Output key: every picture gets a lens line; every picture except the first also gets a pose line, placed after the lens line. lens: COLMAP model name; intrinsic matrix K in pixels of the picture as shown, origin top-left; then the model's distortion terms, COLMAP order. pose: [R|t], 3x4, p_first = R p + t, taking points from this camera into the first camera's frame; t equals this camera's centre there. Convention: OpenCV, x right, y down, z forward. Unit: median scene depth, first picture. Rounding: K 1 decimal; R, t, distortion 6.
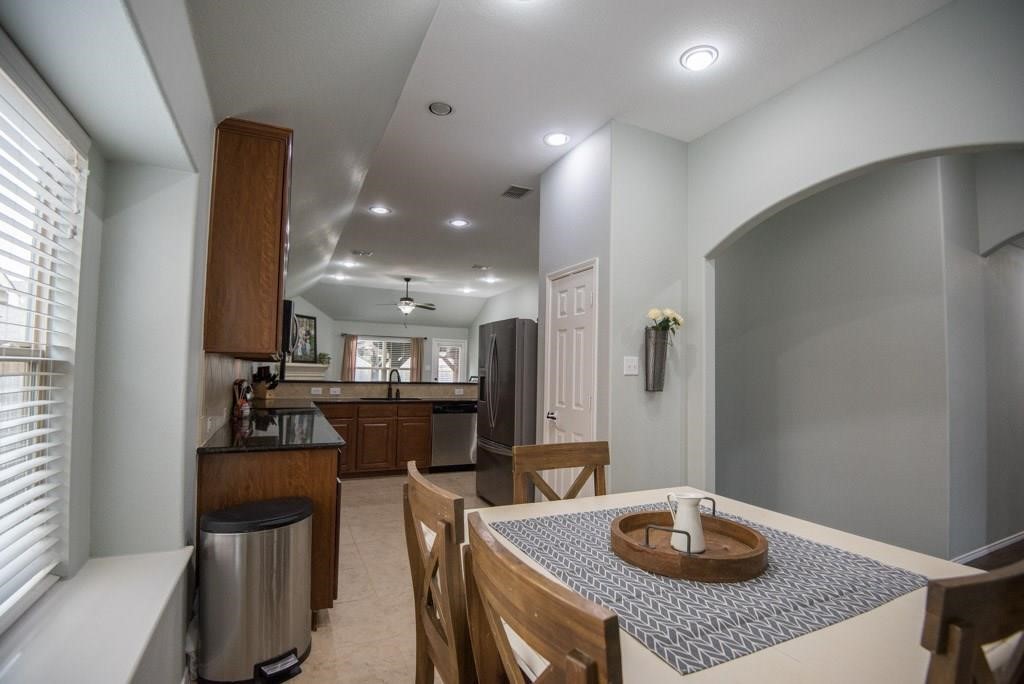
lens RADIAL K [[479.3, 0, 513.3], [0, 479.3, 349.5], [0, 0, 1]] dist [-0.000093, -0.000215]
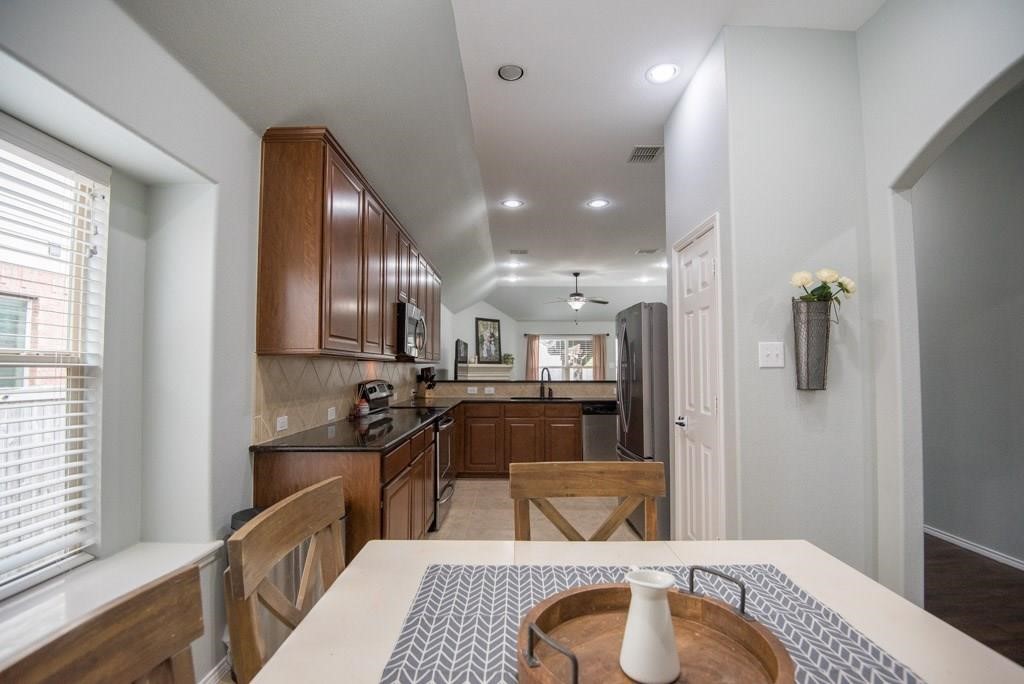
lens RADIAL K [[483.6, 0, 512.6], [0, 483.6, 346.3], [0, 0, 1]] dist [-0.001184, -0.000466]
pose [[0.902414, -0.041733, -0.428844, 0.132726], [0.040468, 0.999108, -0.012071, 0.009249], [0.428965, -0.006461, 0.903298, 0.116766]]
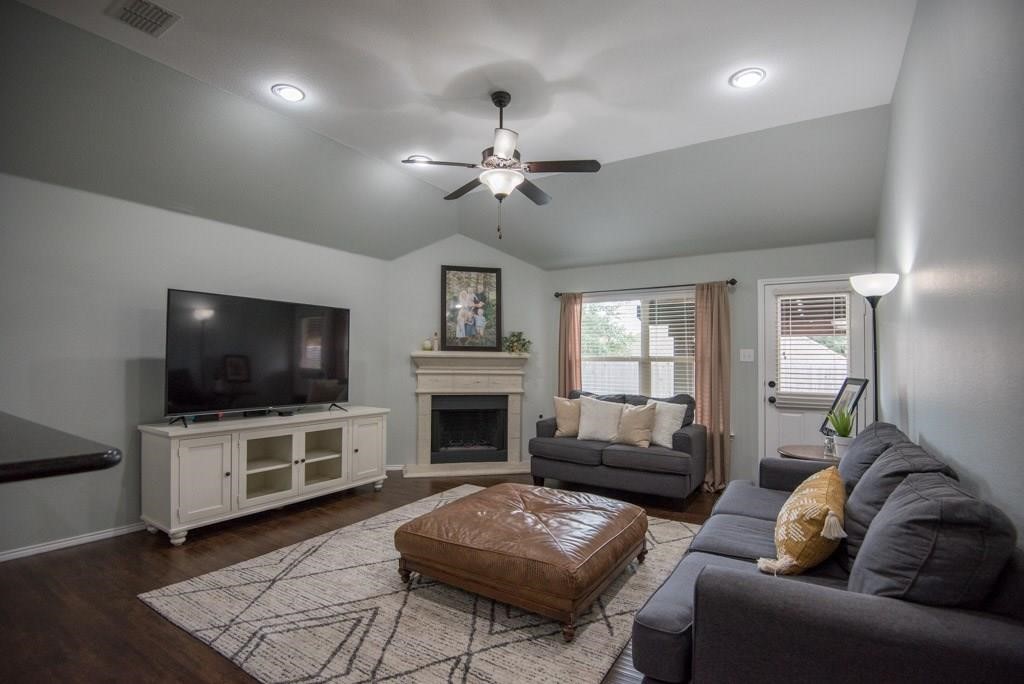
lens RADIAL K [[479.3, 0, 513.3], [0, 479.3, 349.5], [0, 0, 1]] dist [-0.000093, -0.000215]
pose [[0.523854, -0.032656, -0.851182, 0.137133], [0.040255, 0.999097, -0.013556, 0.071120], [0.850857, -0.027163, 0.524695, 1.458200]]
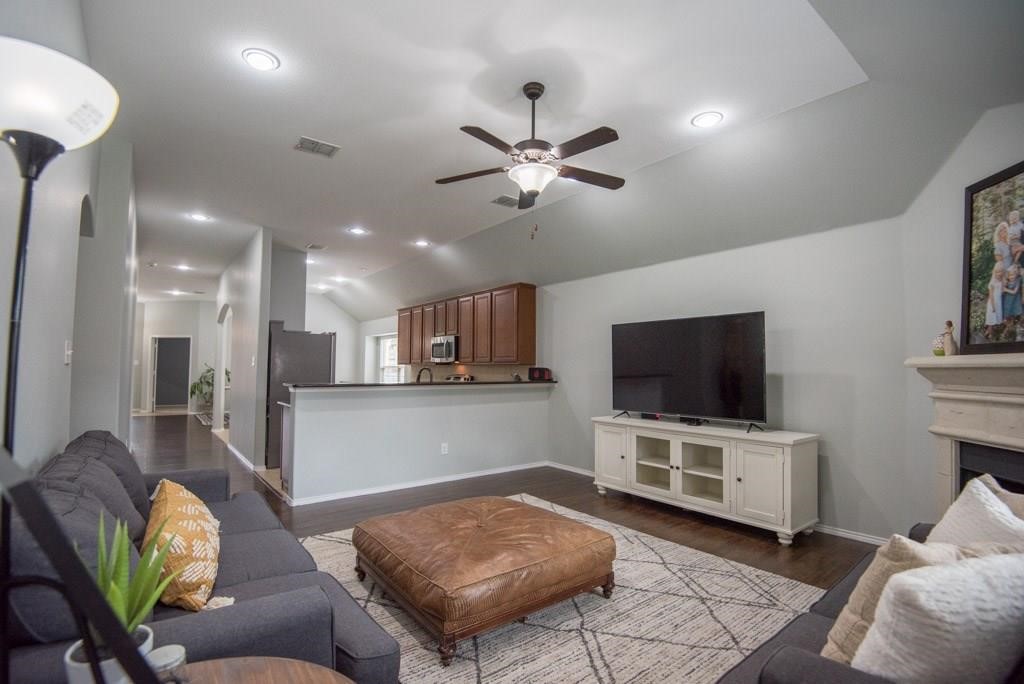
lens RADIAL K [[479.3, 0, 513.3], [0, 479.3, 349.5], [0, 0, 1]] dist [-0.000093, -0.000215]
pose [[-0.973962, -0.036380, -0.223771, -0.244063], [-0.016274, 0.995713, -0.091049, 0.104969], [0.226125, -0.085036, -0.970380, 2.310791]]
